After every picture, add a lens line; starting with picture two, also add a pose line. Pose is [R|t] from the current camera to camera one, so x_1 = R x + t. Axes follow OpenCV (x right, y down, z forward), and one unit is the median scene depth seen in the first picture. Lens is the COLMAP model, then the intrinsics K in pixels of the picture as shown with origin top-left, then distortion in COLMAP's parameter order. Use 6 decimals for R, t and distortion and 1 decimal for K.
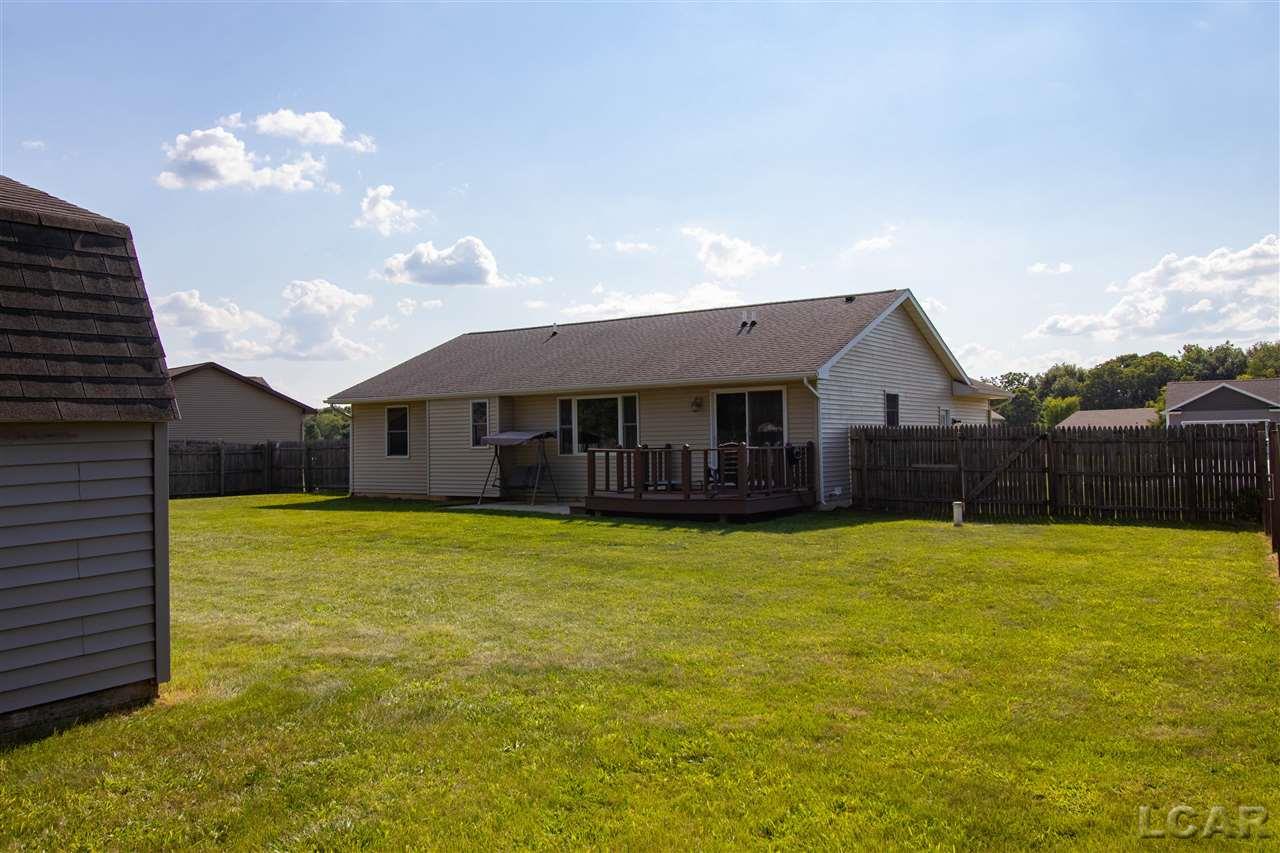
lens RADIAL K [[978.5, 0, 638.3], [0, 978.5, 422.4], [0, 0, 1]] dist [0.018734, -0.018126]
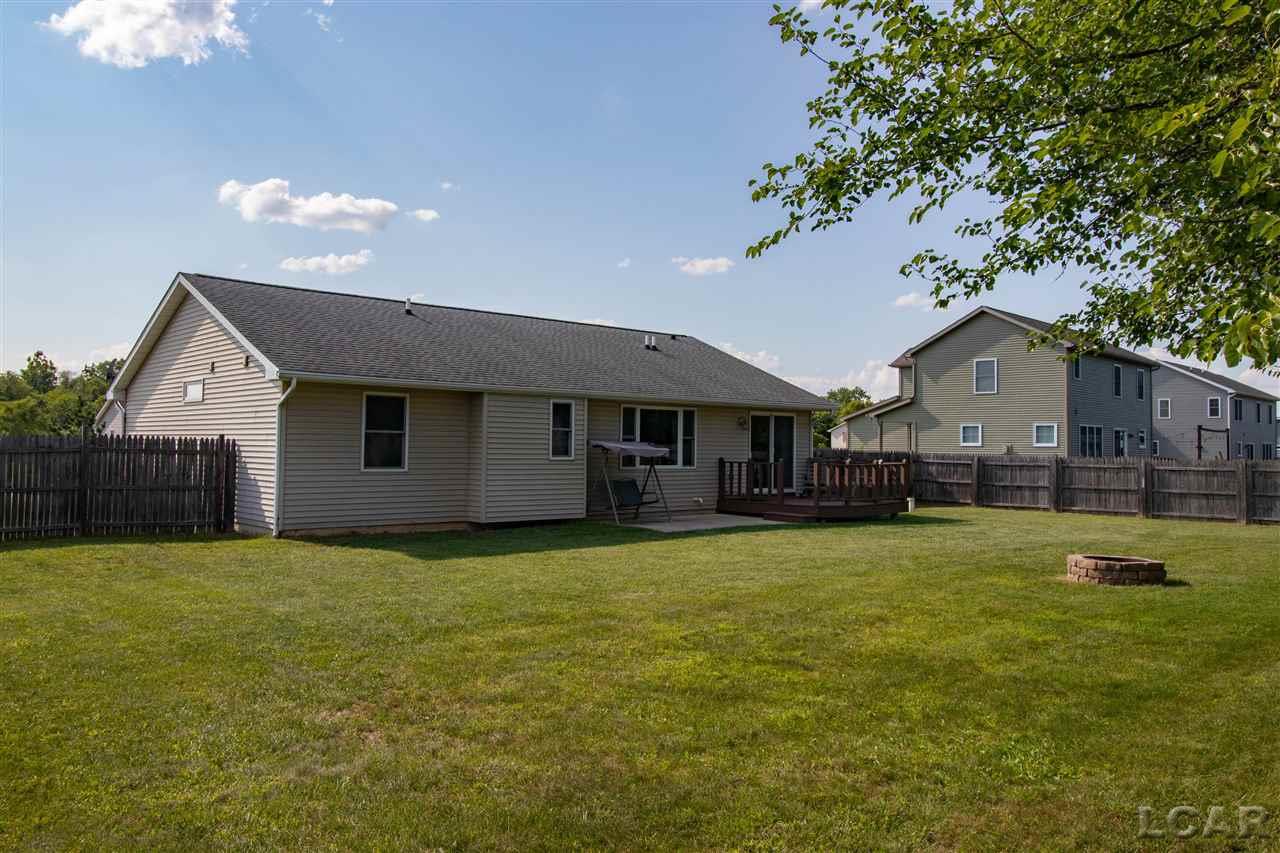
lens RADIAL K [[978.5, 0, 636.9], [0, 978.5, 433.4], [0, 0, 1]] dist [0.018734, -0.018126]
pose [[0.226276, 0.034559, 0.973450, -0.950003], [-0.032815, 0.999074, -0.027841, 0.025990], [-0.973510, -0.025644, 0.227200, 0.760633]]
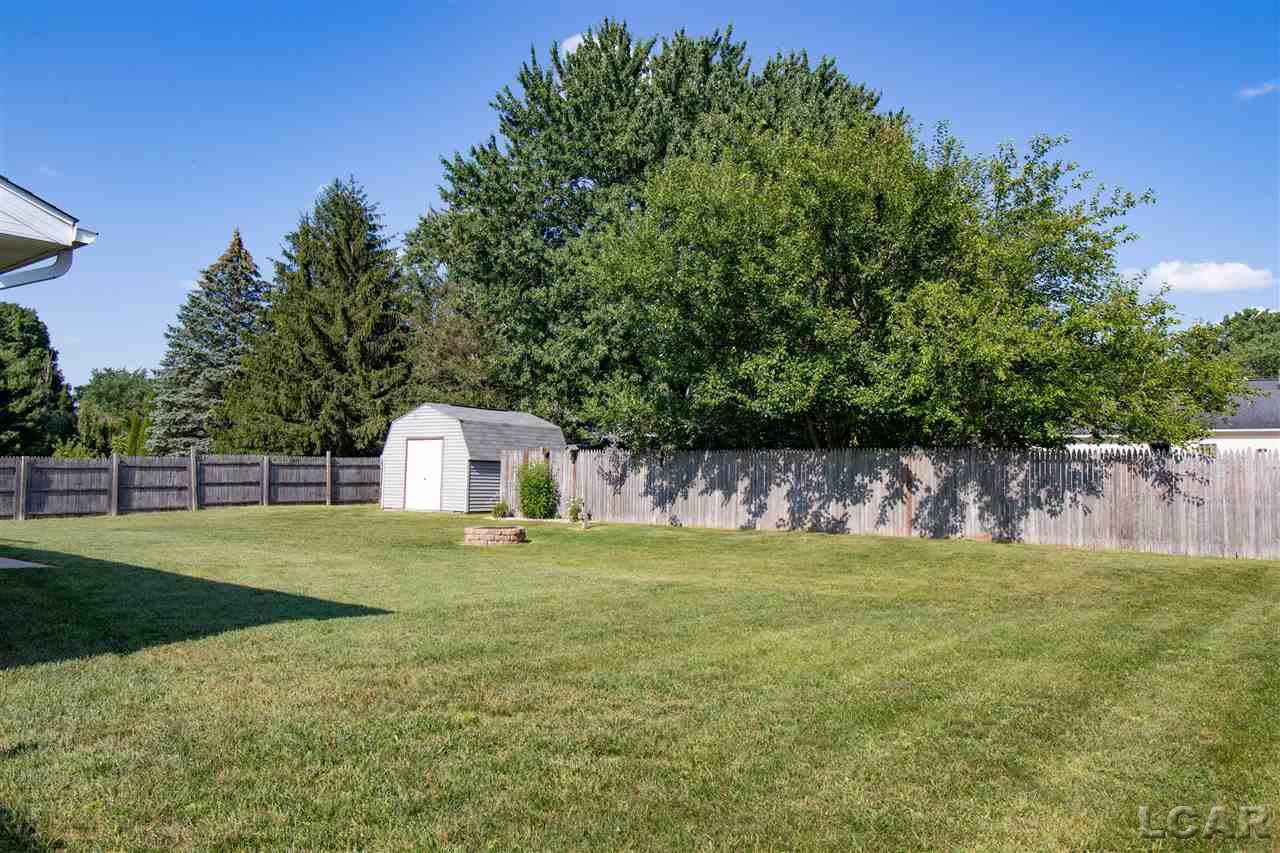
lens RADIAL K [[978.5, 0, 633.1], [0, 978.5, 424.5], [0, 0, 1]] dist [0.018734, -0.018126]
pose [[-0.995401, 0.007661, 0.095493, -0.537042], [0.001284, 0.997775, -0.066653, 0.041585], [-0.095792, -0.066223, -0.993196, 1.401706]]
